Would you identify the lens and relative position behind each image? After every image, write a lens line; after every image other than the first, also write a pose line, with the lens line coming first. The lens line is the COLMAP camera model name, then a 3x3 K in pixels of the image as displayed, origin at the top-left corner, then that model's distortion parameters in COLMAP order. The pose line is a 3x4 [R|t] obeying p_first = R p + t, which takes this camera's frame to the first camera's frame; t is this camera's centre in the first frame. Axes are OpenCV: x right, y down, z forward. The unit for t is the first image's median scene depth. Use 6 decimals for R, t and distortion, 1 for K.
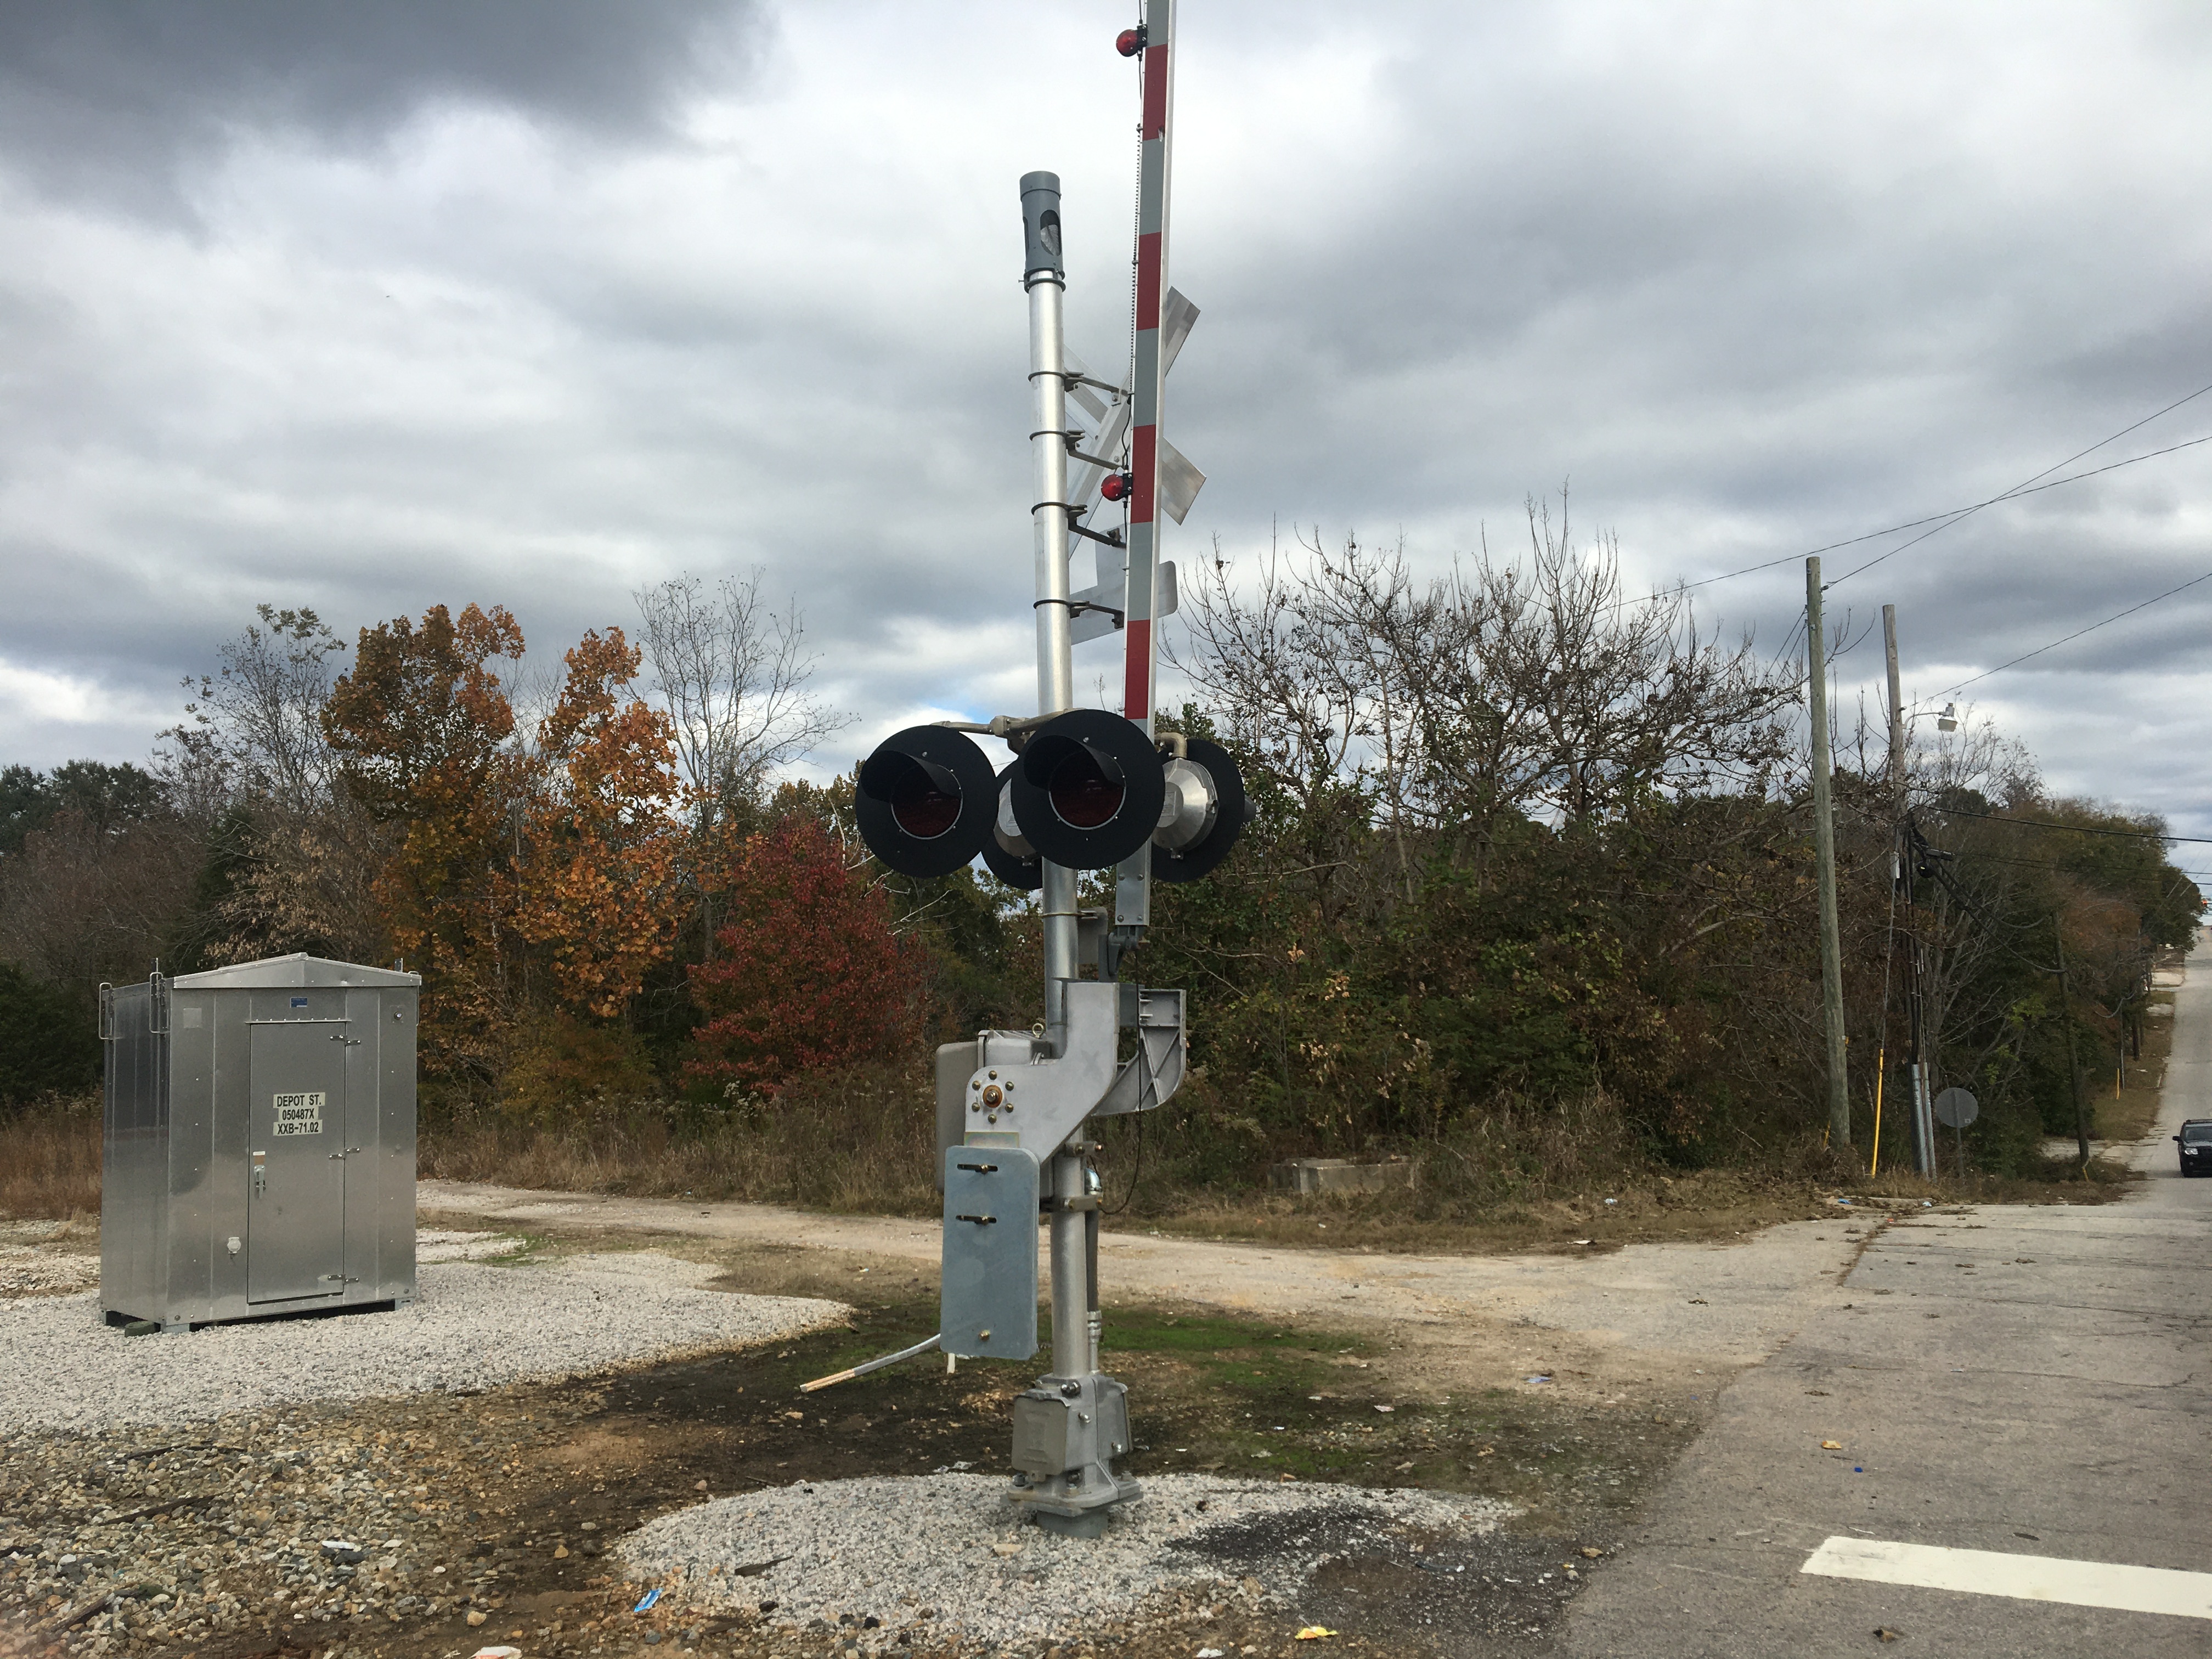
lens RADIAL K [[1861.8, 0, 1106.0], [0, 1861.8, 829.5], [0, 0, 1]] dist [0.076635, -0.123816]
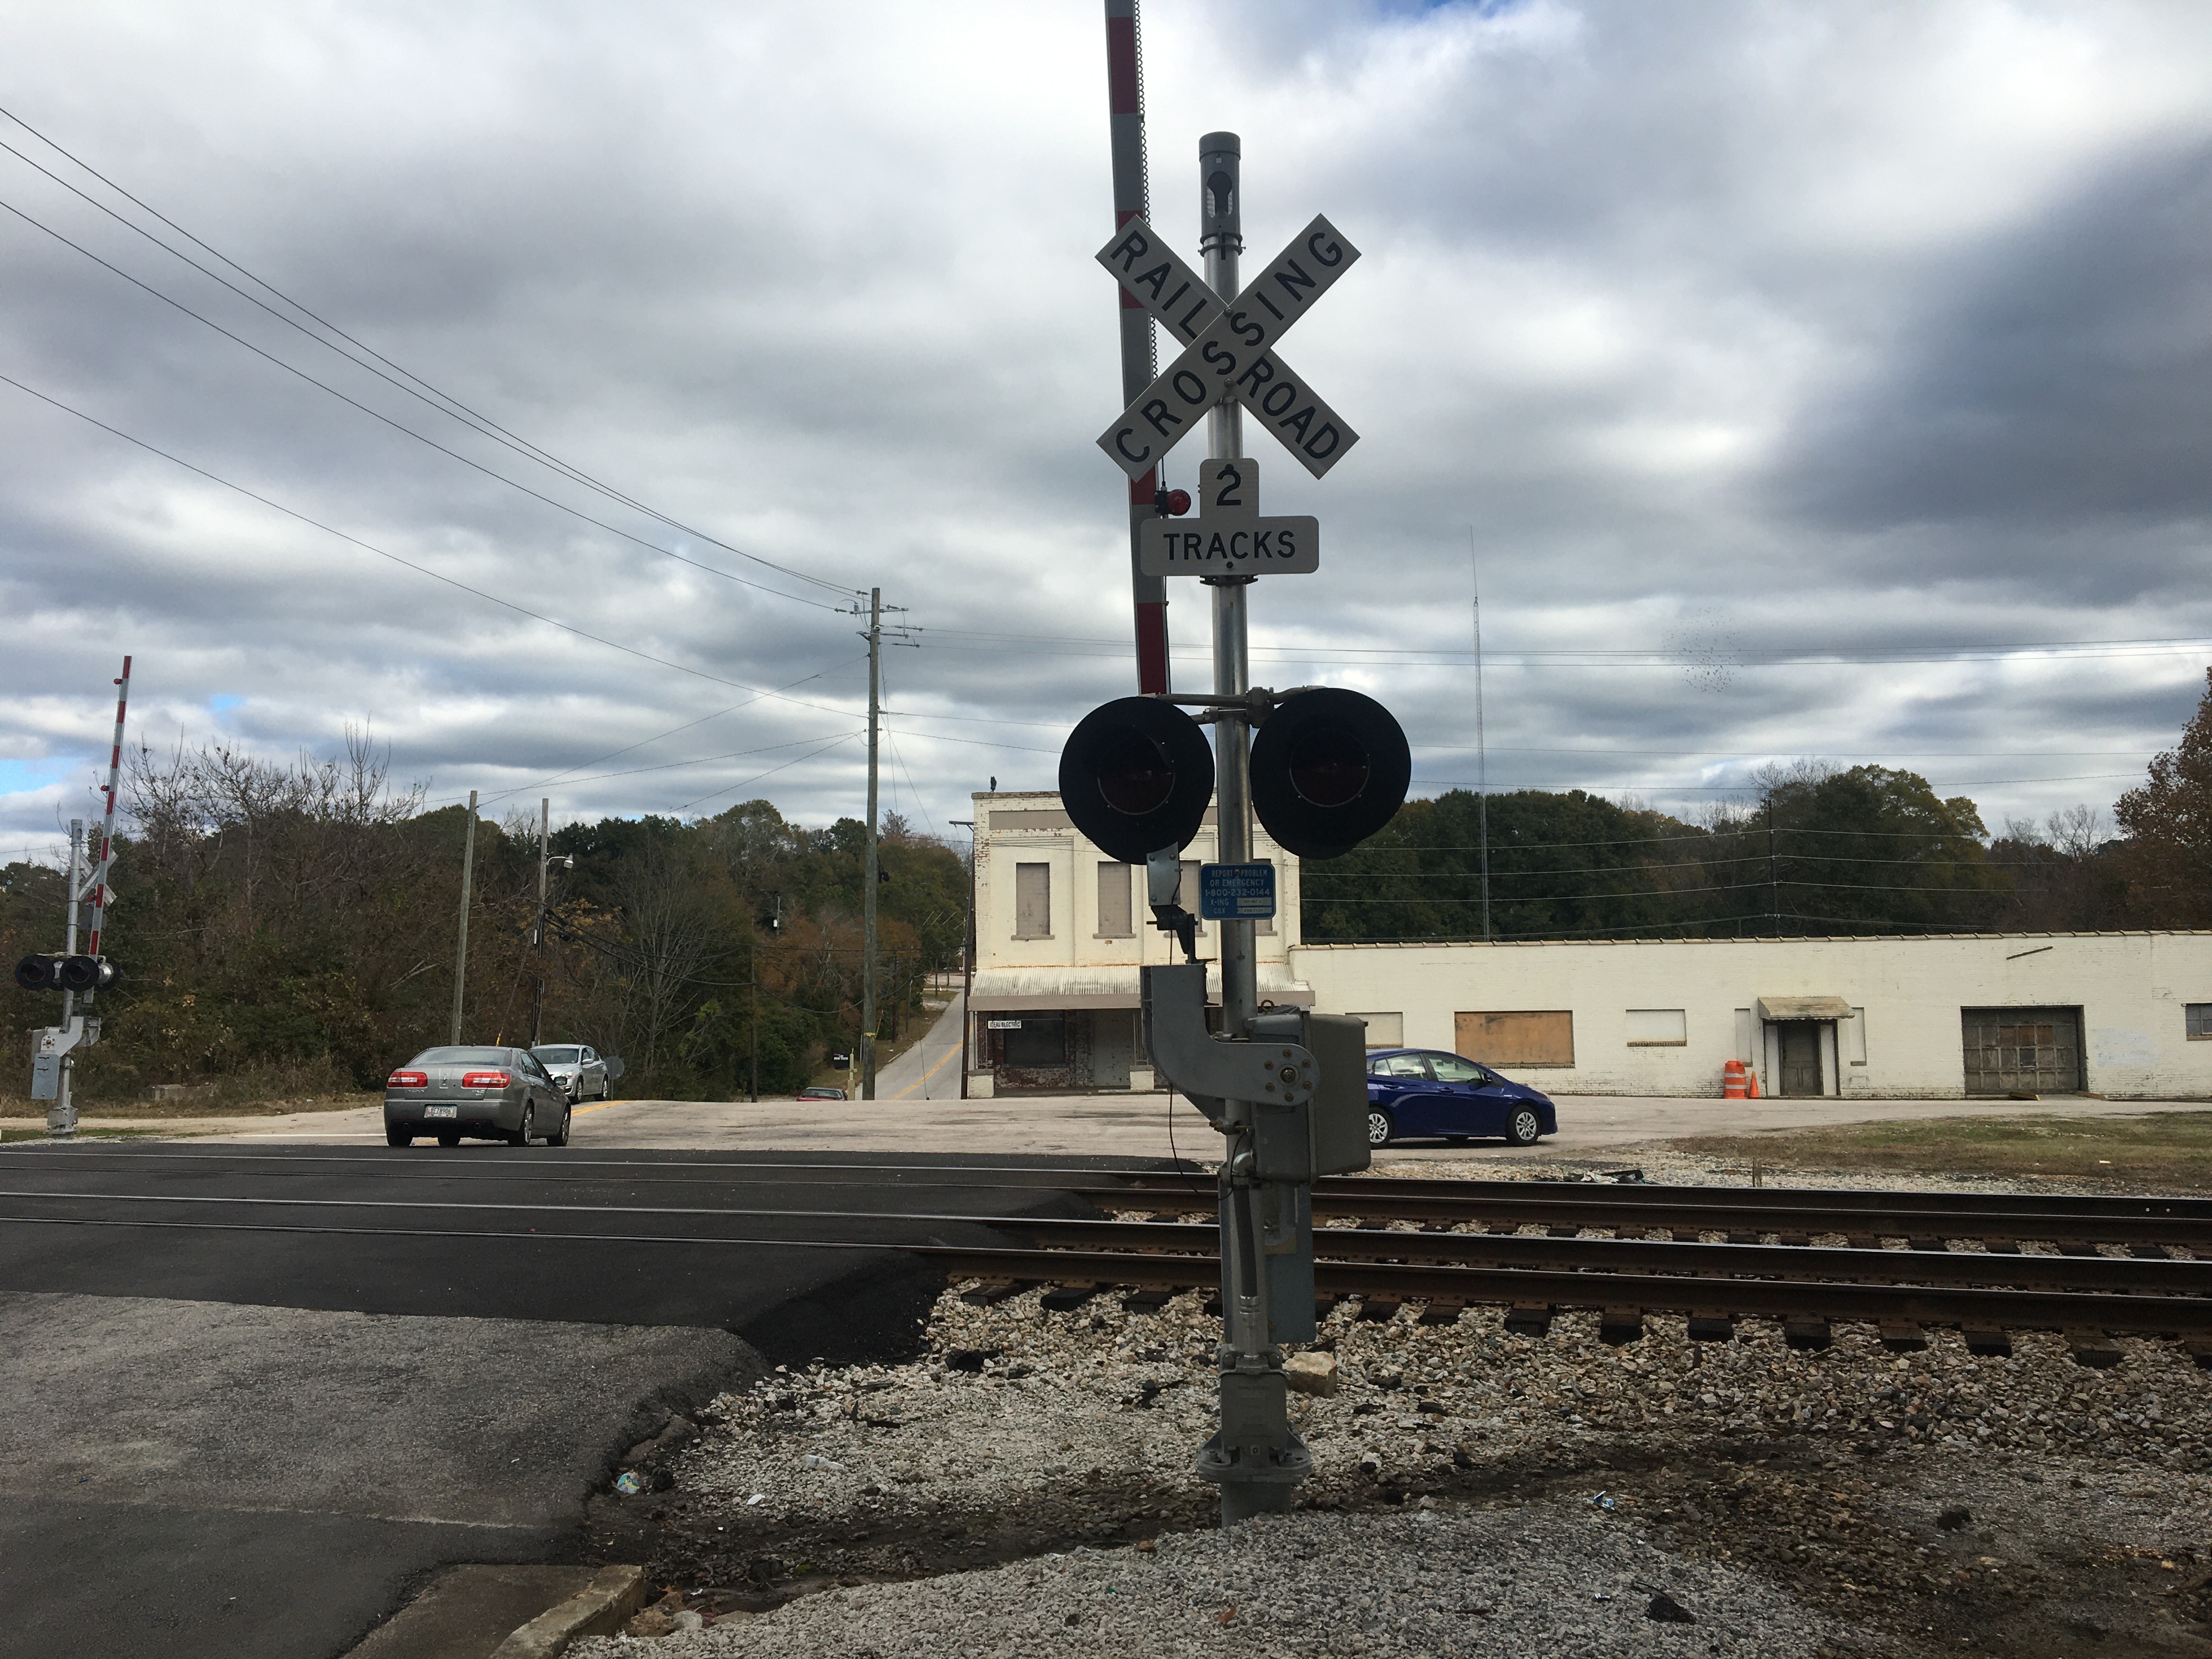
lens RADIAL K [[1843.1, 0, 1116.2], [0, 1843.1, 836.1], [0, 0, 1]] dist [0.110168, -0.195942]
pose [[0.857787, 0.066105, 0.509737, -0.044528], [-0.071811, 0.997382, -0.008501, -0.116886], [-0.508965, -0.029312, 0.860288, -0.980675]]
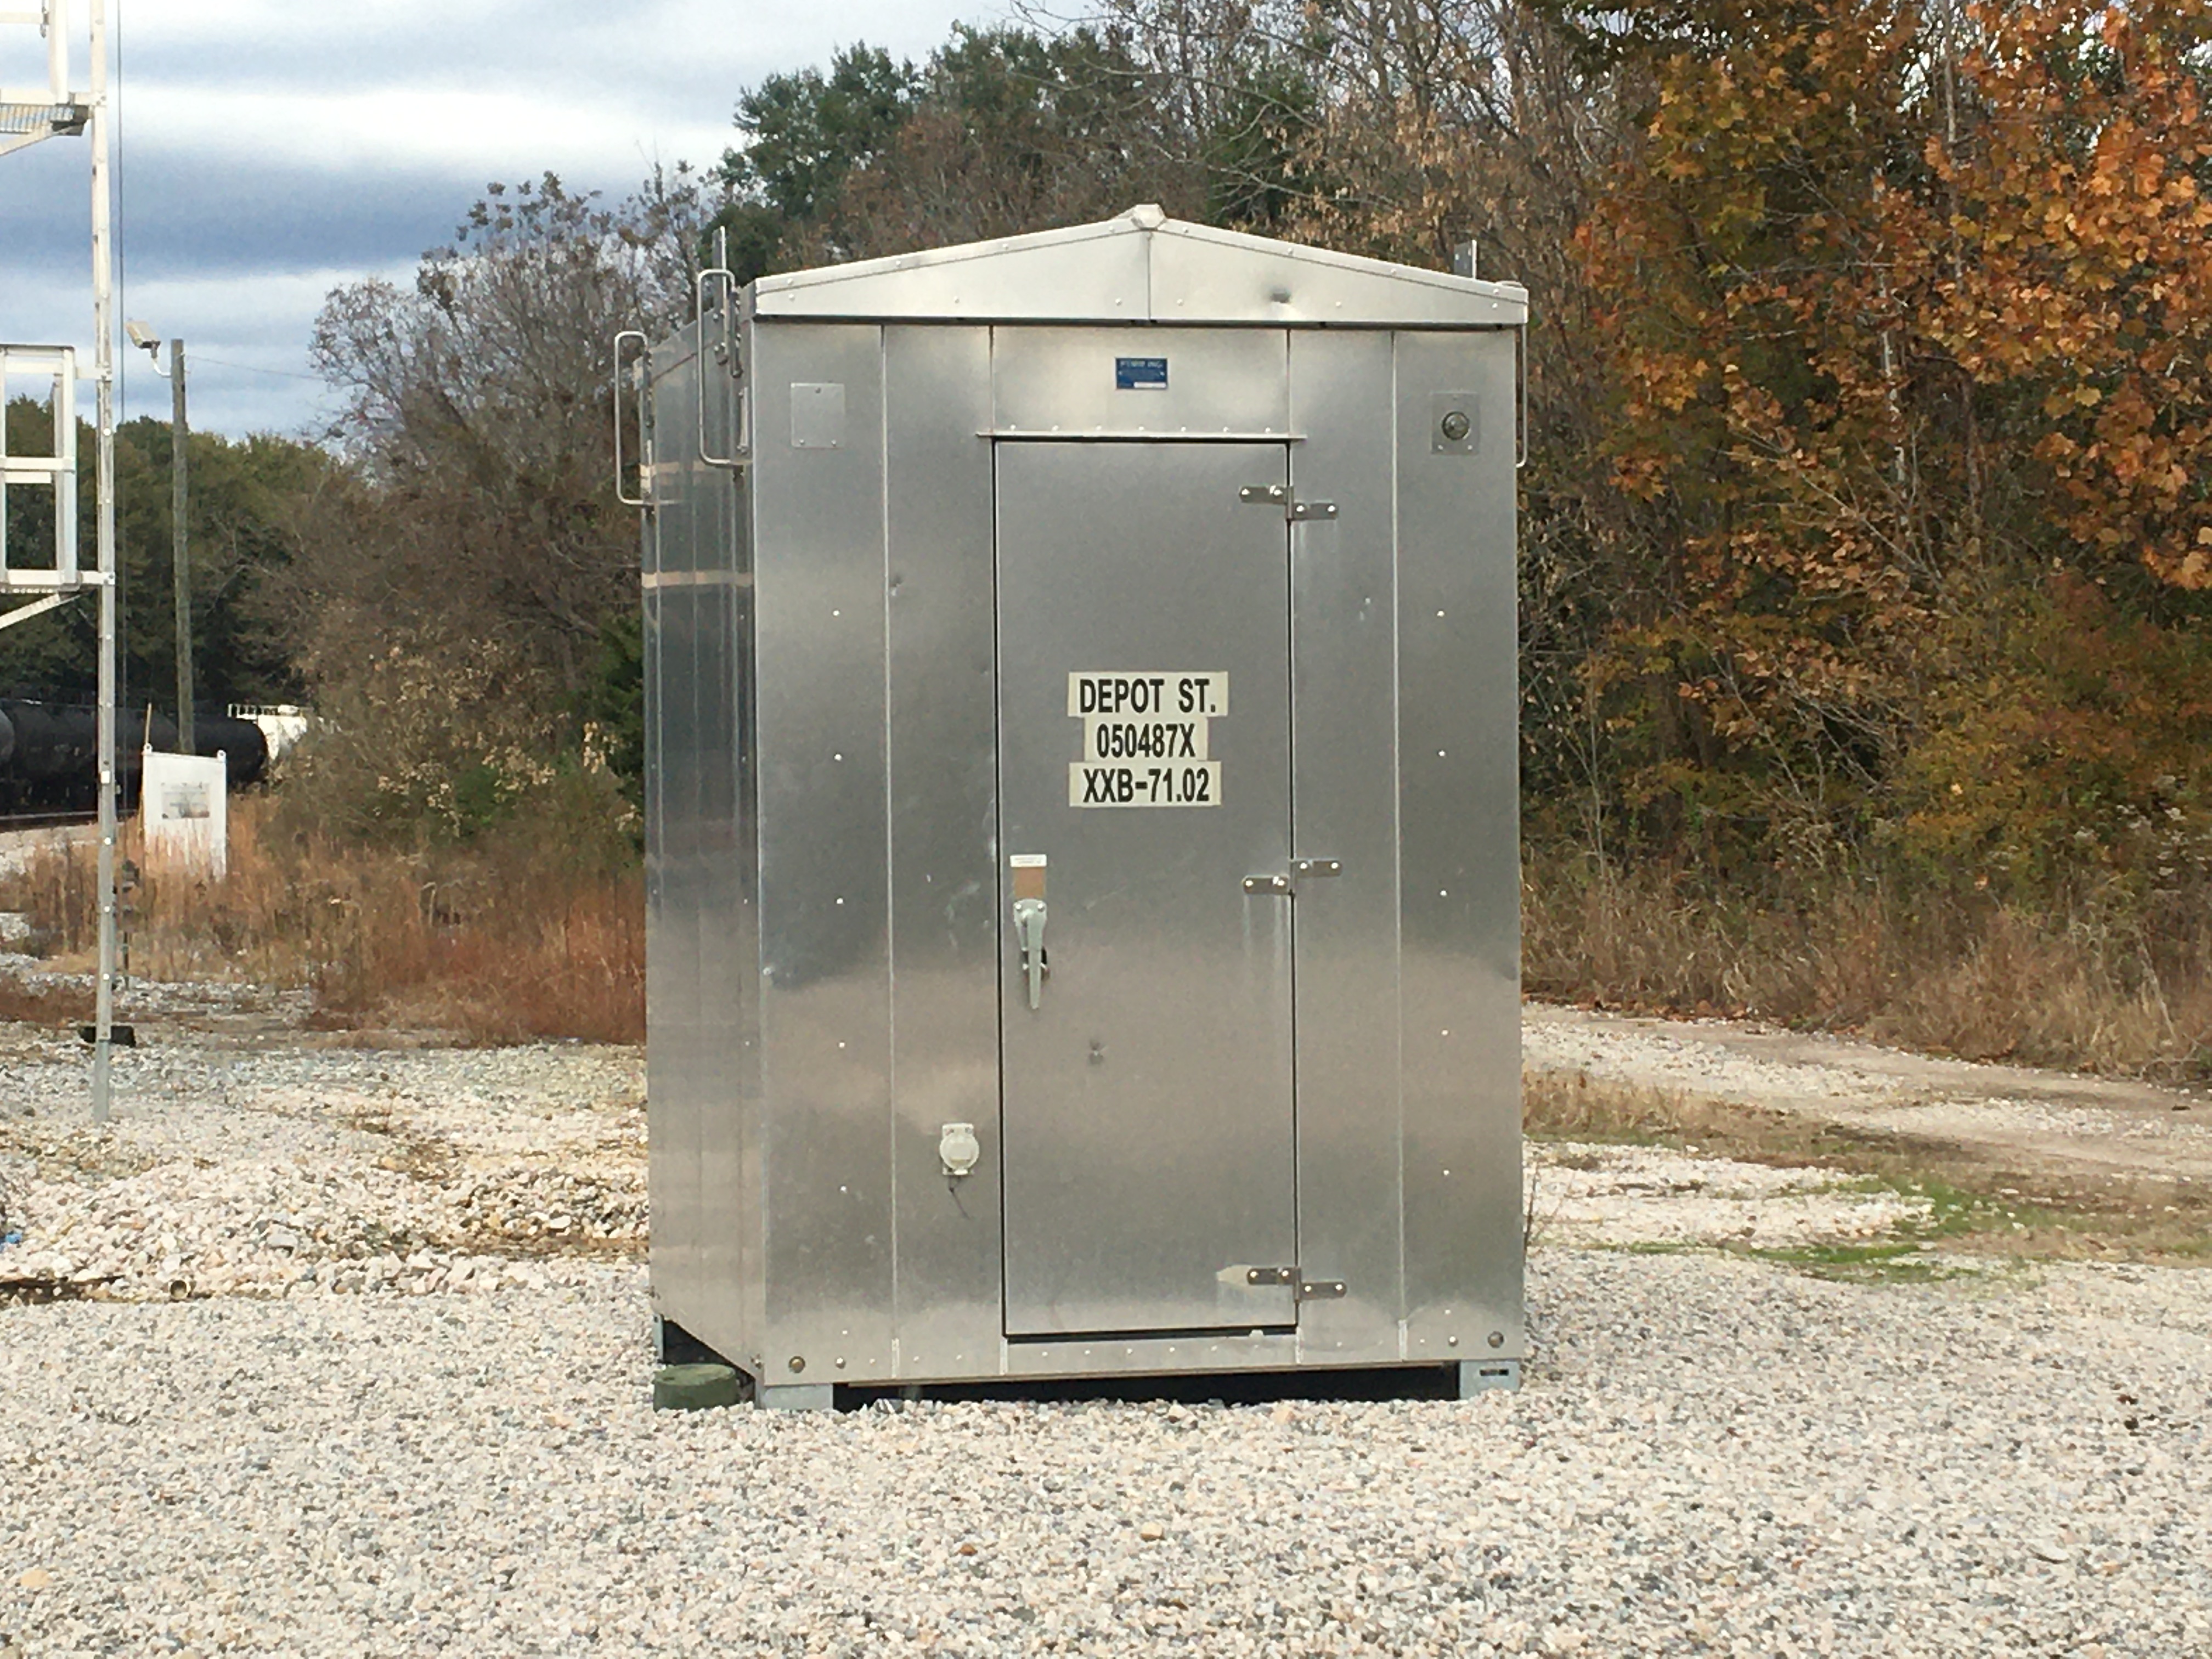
lens RADIAL K [[4302.0, 0, 1103.2], [0, 4302.0, 896.4], [0, 0, 1]] dist [0.048311, 0.298211]
pose [[0.871187, 0.036504, -0.489592, -0.062547], [0.033204, 0.990568, 0.132940, 0.055348], [0.489826, -0.132073, 0.861758, 0.261219]]
